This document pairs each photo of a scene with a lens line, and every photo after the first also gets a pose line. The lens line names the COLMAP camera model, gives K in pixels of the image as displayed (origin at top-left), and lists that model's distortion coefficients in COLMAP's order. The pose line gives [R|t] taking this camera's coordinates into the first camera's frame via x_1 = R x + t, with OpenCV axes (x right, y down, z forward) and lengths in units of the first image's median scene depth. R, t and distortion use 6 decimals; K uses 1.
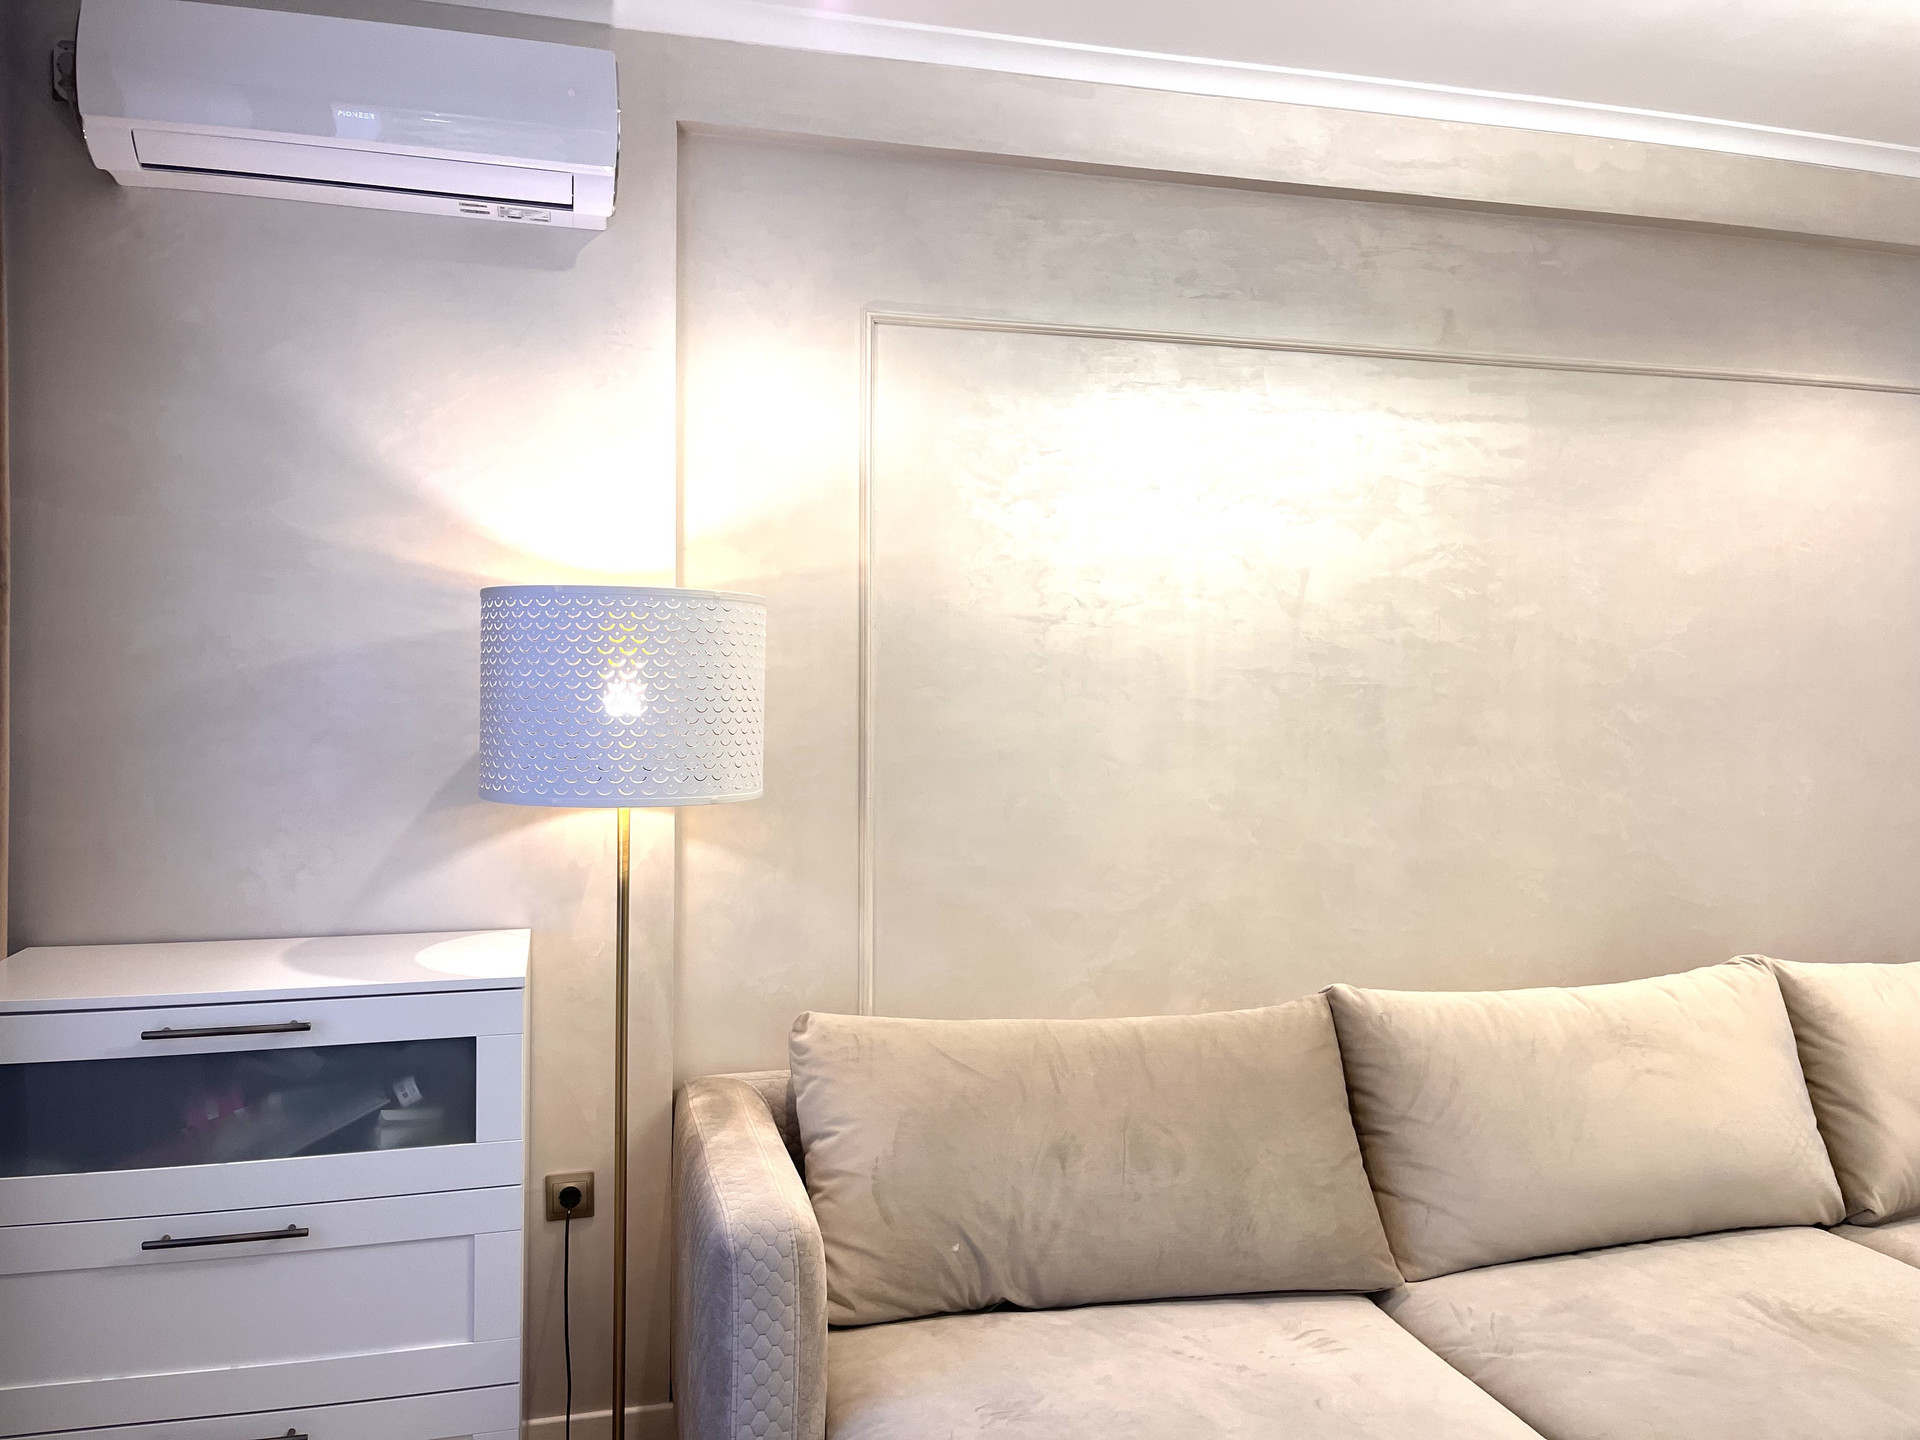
lens RADIAL K [[1436.2, 0, 944.3], [0, 1436.2, 713.7], [0, 0, 1]] dist [0.057277, -0.079213]
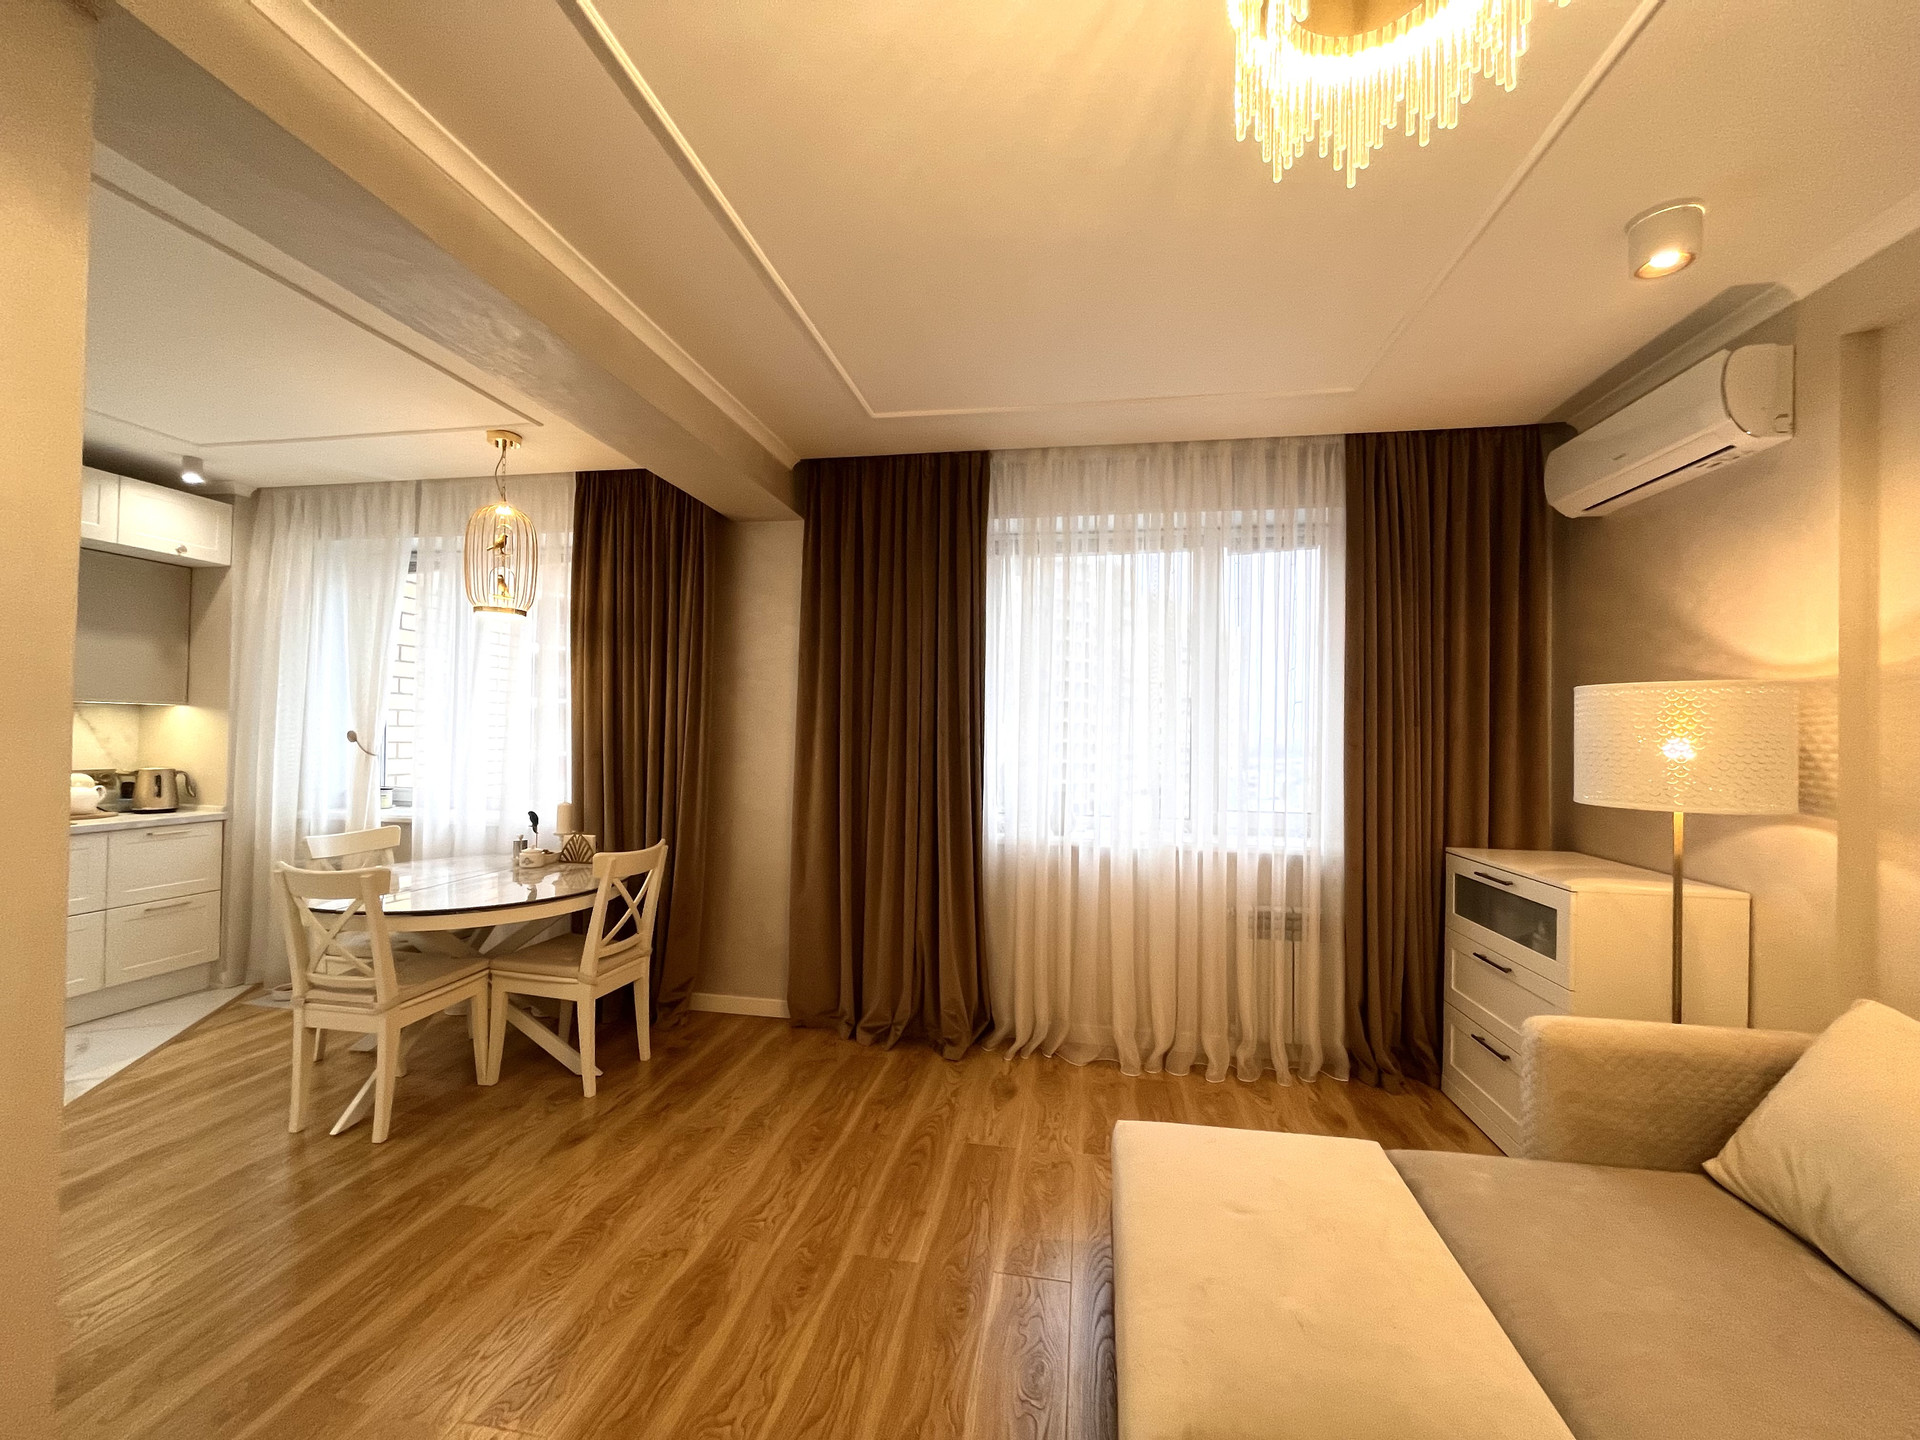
lens RADIAL K [[776.8, 0, 959.9], [0, 776.8, 723.3], [0, 0, 1]] dist [0.002663, -0.001426]
pose [[-0.393389, -0.014687, -0.919255, 0.927972], [-0.016554, 0.999823, -0.008890, -0.017143], [0.919223, 0.011721, -0.393562, 0.585567]]
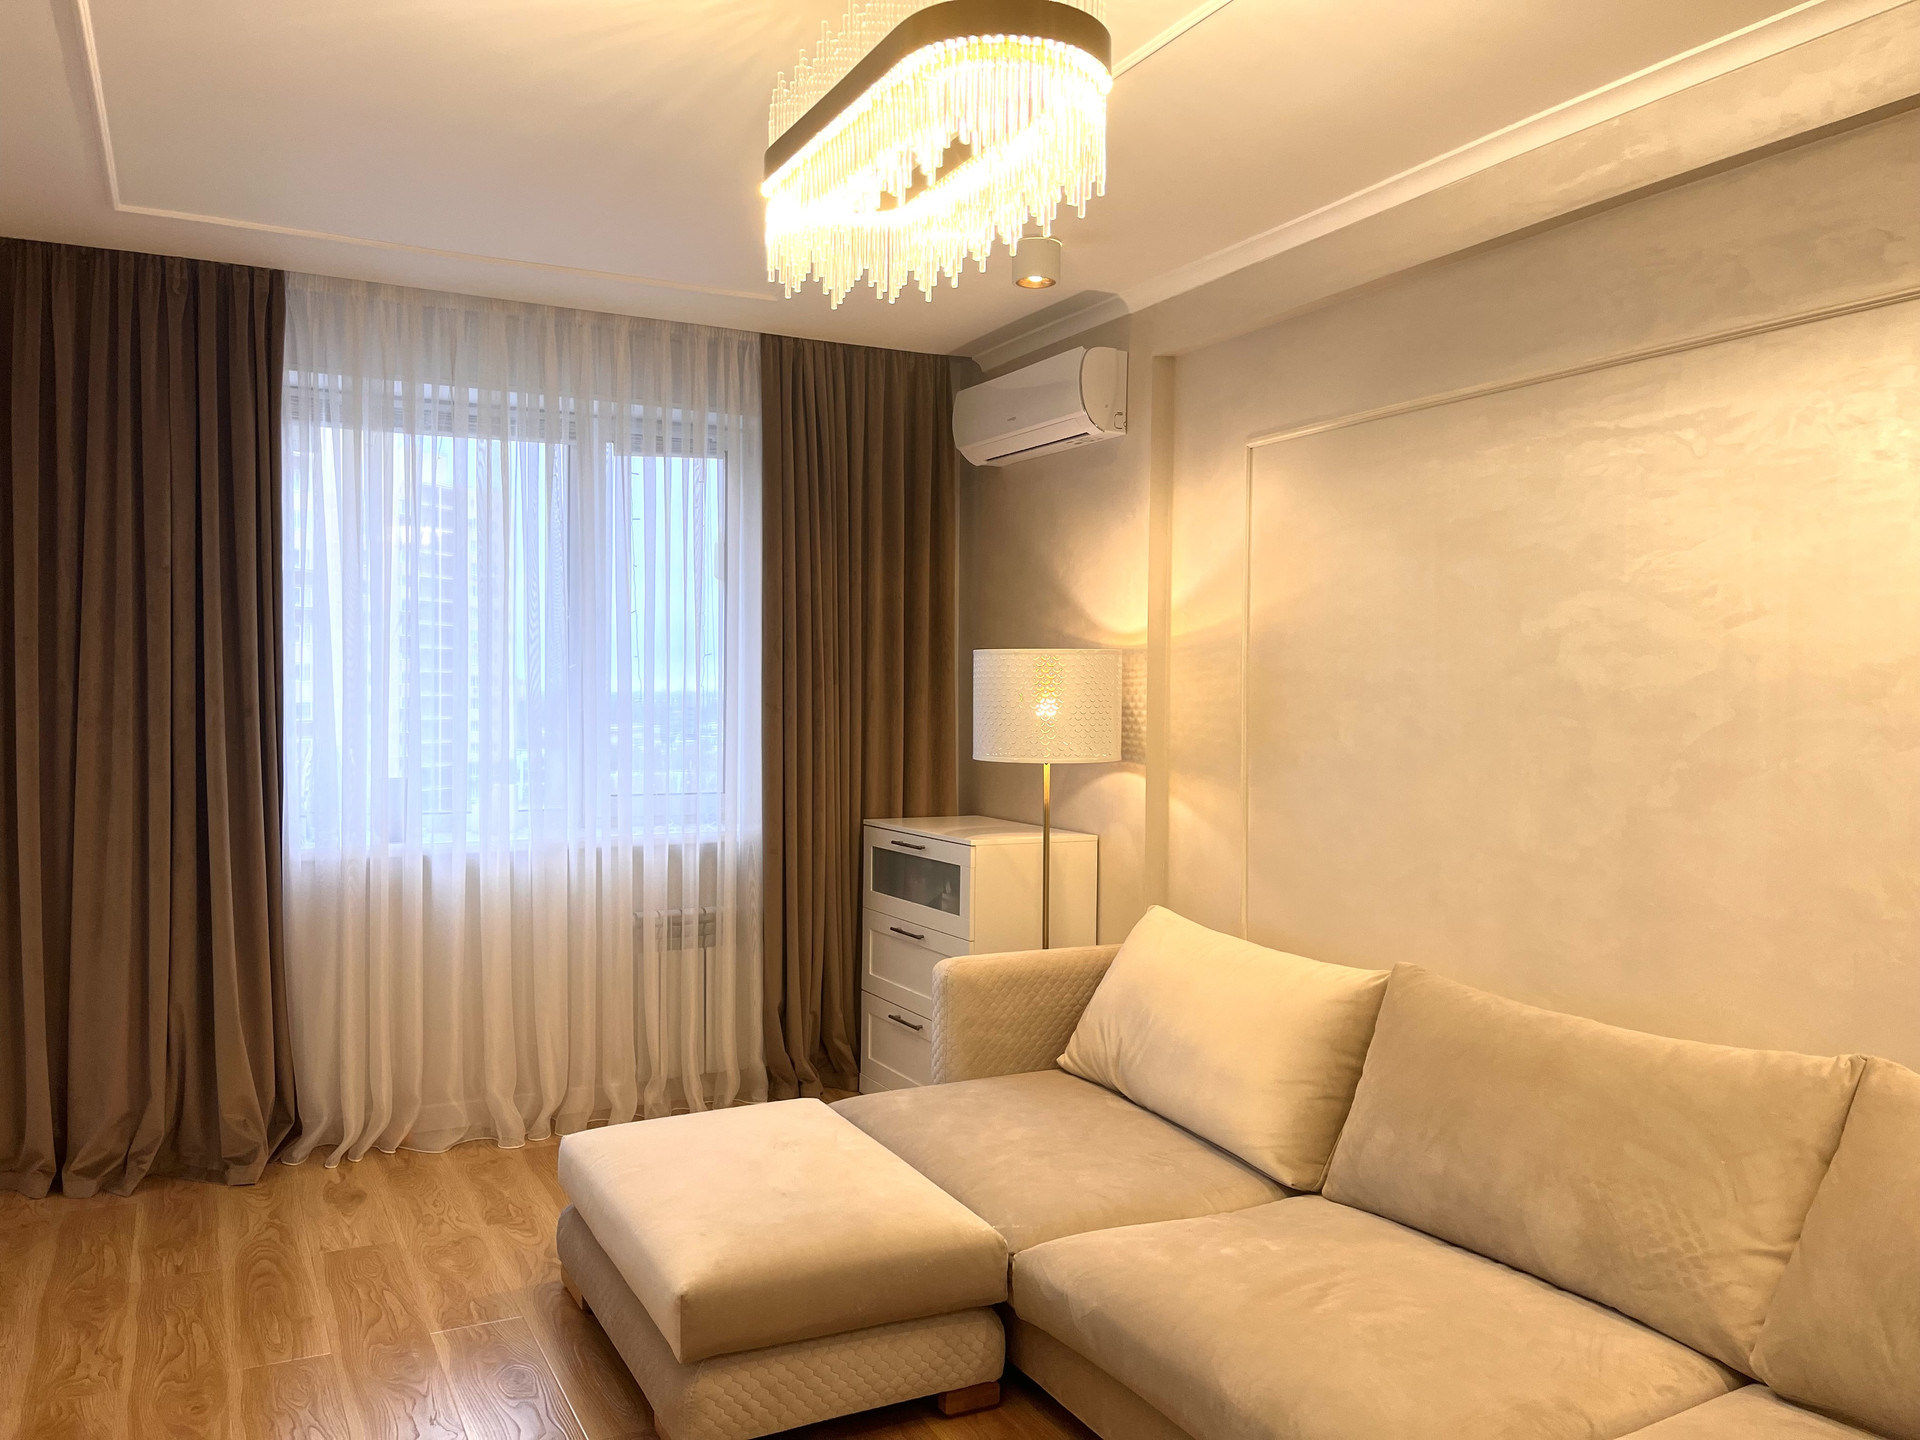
lens RADIAL K [[1436.2, 0, 951.6], [0, 1436.2, 714.4], [0, 0, 1]] dist [0.057277, -0.079213]
pose [[0.232664, 0.017685, -0.972396, 1.534554], [-0.009924, 0.999826, 0.015809, -0.028636], [0.972506, 0.005972, 0.232799, 0.448009]]
